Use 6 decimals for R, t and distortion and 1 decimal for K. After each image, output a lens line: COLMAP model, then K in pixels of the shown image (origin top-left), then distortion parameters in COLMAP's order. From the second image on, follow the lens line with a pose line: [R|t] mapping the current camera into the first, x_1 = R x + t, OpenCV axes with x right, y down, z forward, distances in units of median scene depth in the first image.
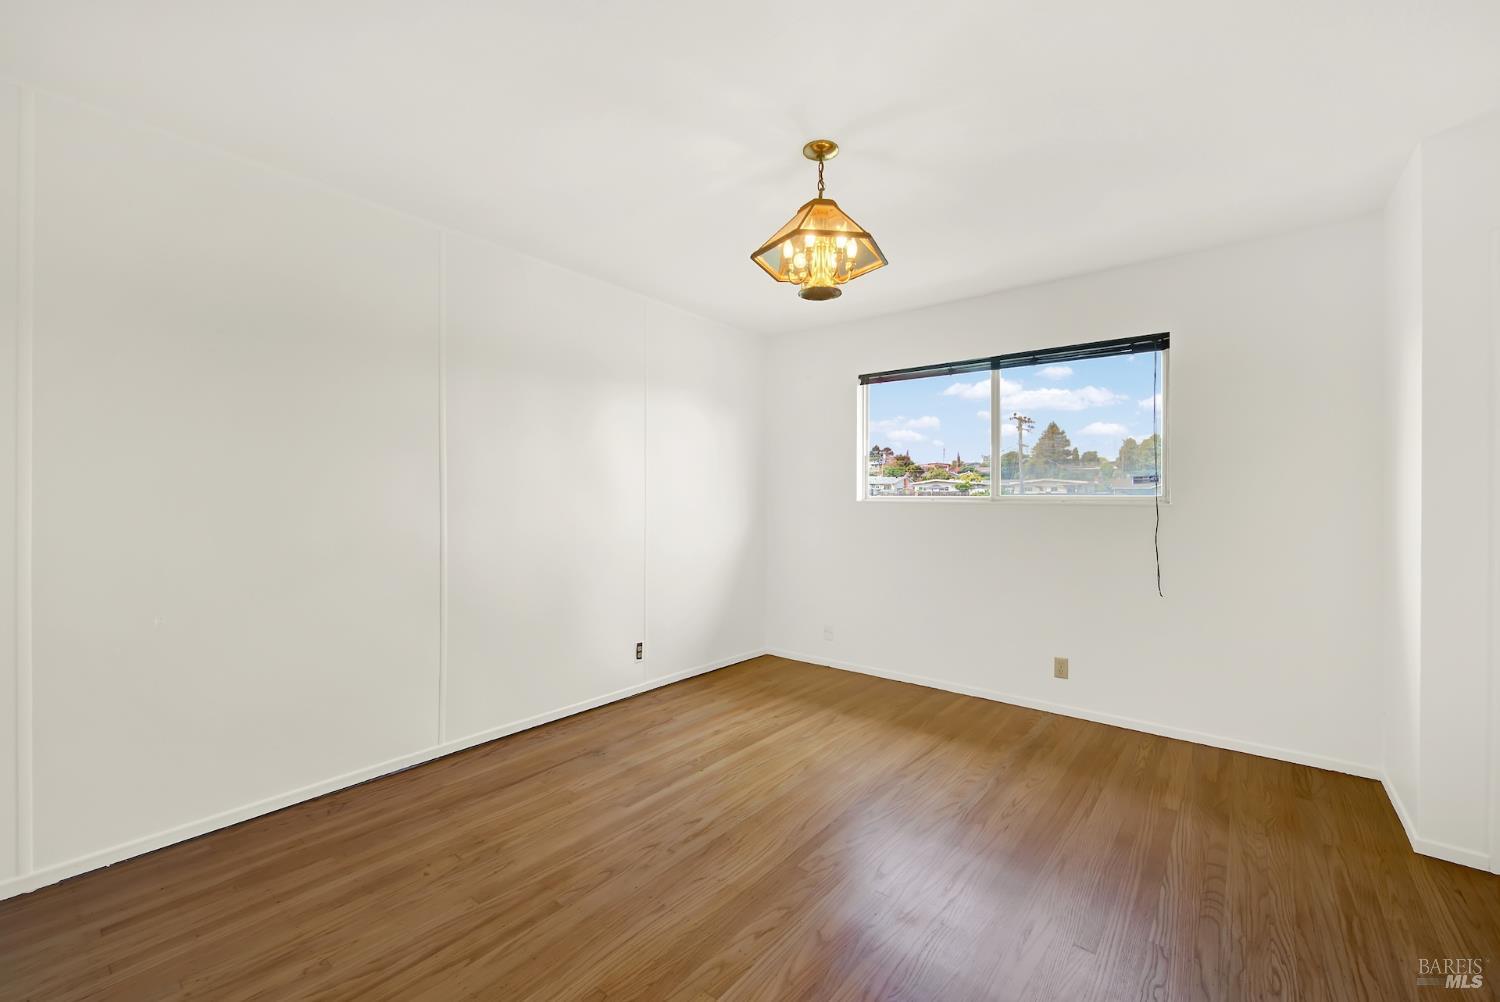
lens RADIAL K [[602.7, 0, 753.1], [0, 602.7, 504.9], [0, 0, 1]] dist [0.000489, -0.000061]
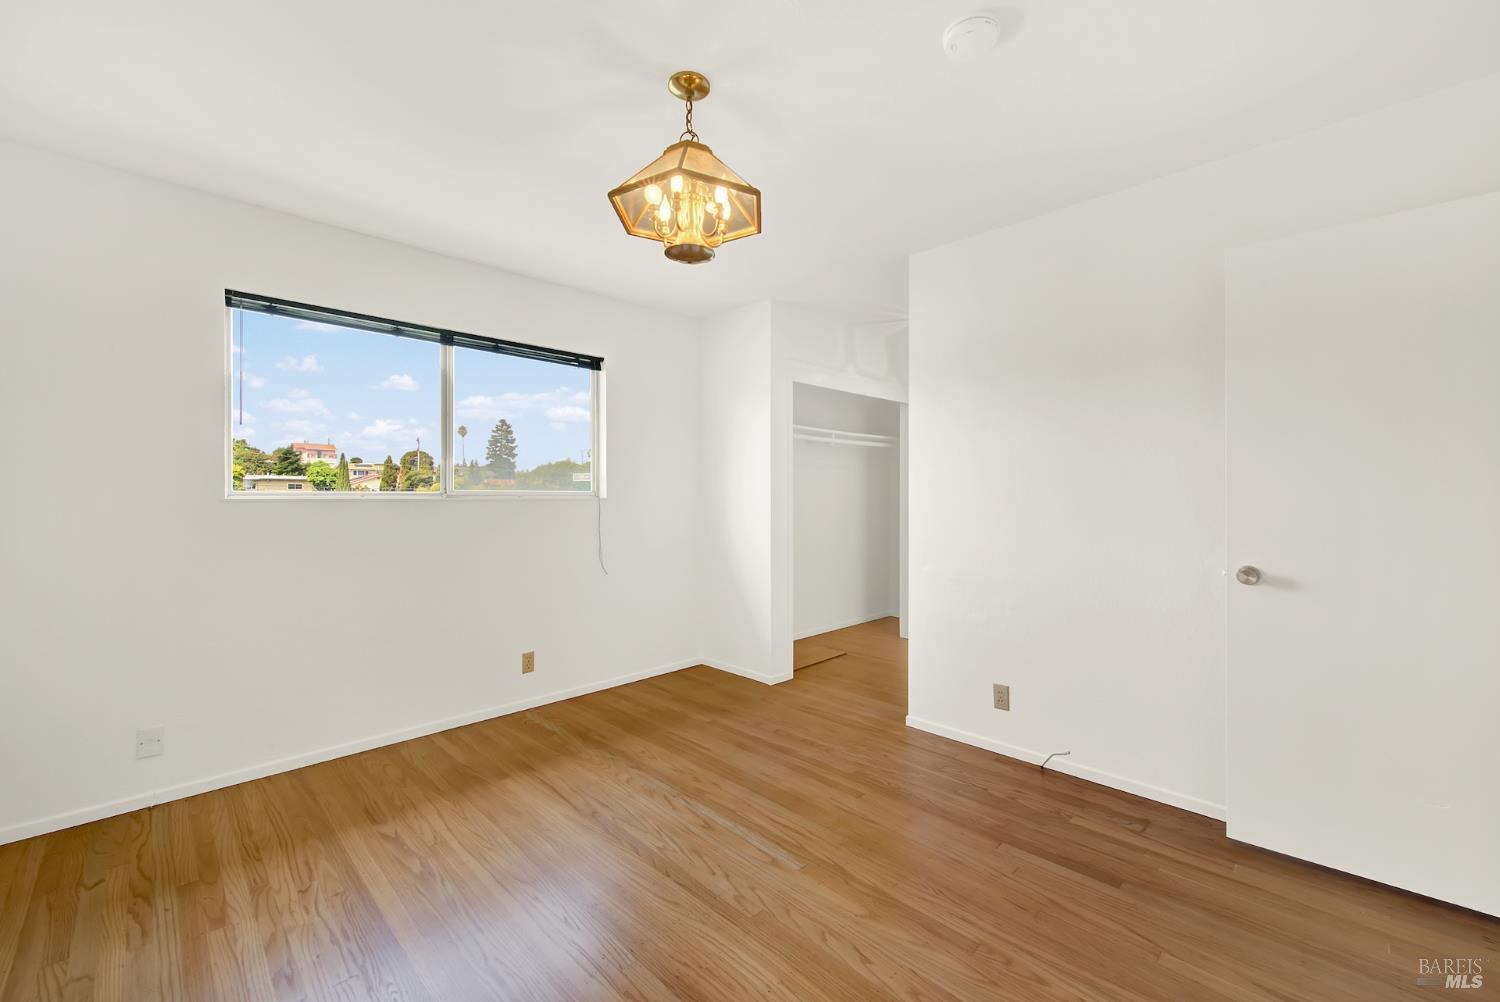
lens RADIAL K [[609.4, 0, 755.2], [0, 609.4, 496.9], [0, 0, 1]] dist [0.000378, -0.000770]
pose [[0.110849, -0.010094, 0.993786, -0.631122], [0.013374, 0.999873, 0.008664, -0.013224], [-0.993747, 0.012331, 0.110970, 0.704994]]
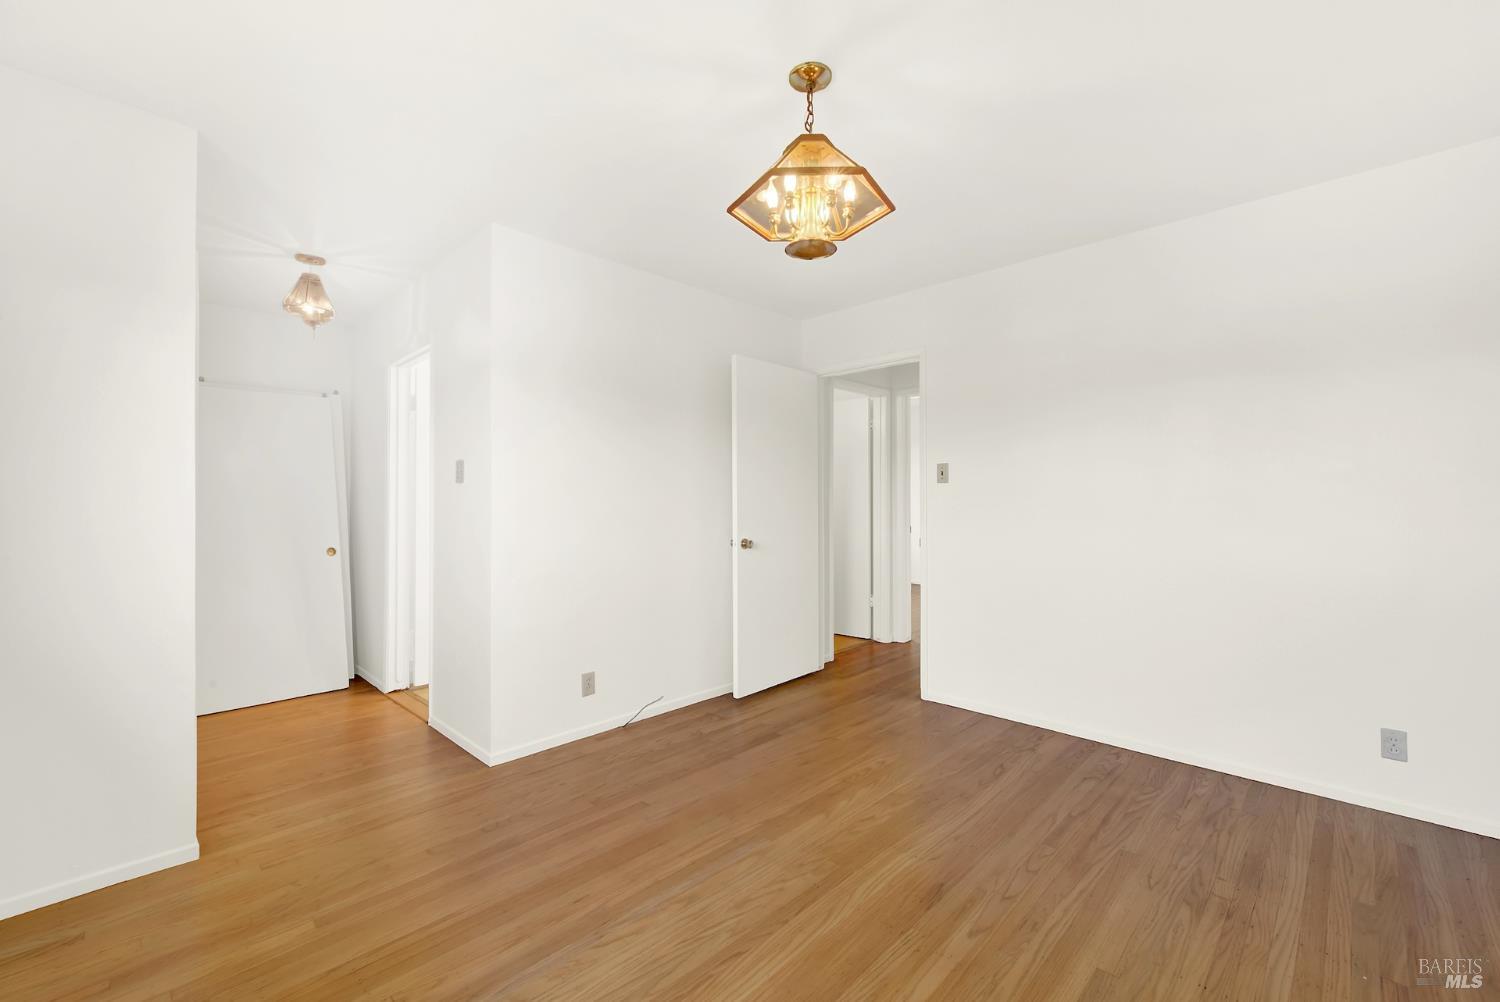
lens RADIAL K [[612.5, 0, 759.8], [0, 612.5, 490.0], [0, 0, 1]] dist [0.006239, -0.005060]
pose [[-0.995697, -0.000922, 0.092665, 0.089084], [-0.001782, 0.999956, -0.009204, -0.008634], [-0.092652, -0.009330, -0.995655, 1.605155]]
